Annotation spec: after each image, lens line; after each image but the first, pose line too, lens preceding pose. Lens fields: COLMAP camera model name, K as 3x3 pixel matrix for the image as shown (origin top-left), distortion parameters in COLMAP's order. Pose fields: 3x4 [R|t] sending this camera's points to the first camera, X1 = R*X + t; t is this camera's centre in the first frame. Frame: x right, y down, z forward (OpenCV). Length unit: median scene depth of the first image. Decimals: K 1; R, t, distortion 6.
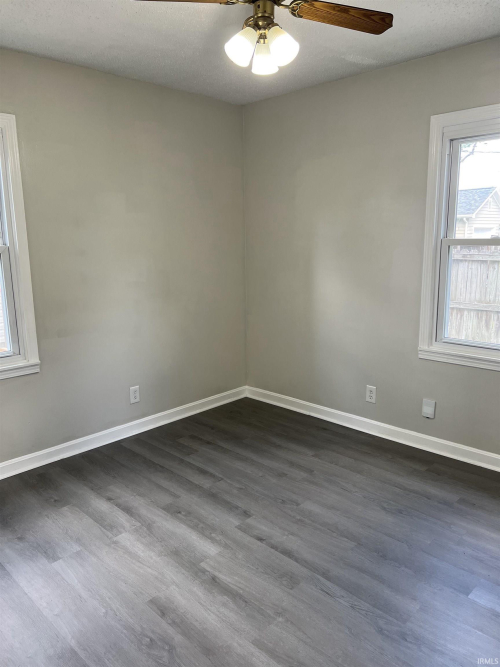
lens RADIAL K [[501.5, 0, 250.0], [0, 501.5, 333.5], [0, 0, 1]] dist [0.068538, -0.082740]
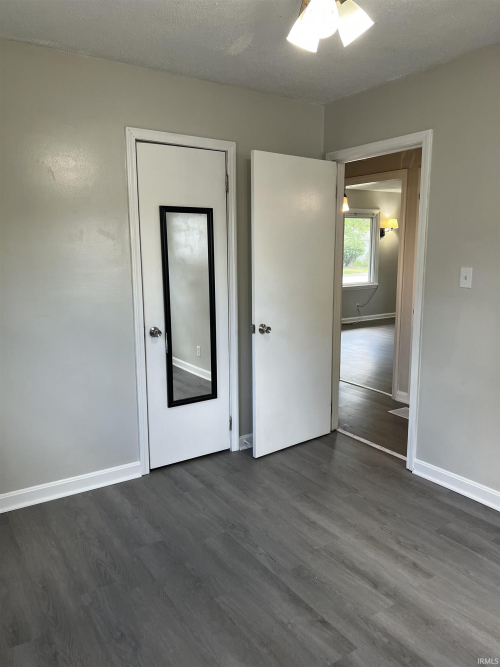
lens RADIAL K [[501.5, 0, 250.0], [0, 501.5, 333.5], [0, 0, 1]] dist [0.068538, -0.082740]
pose [[-0.979256, -0.011788, 0.202285, -0.025146], [0.059480, 0.937606, 0.342575, -0.341096], [-0.193702, 0.347501, -0.917455, 1.768234]]
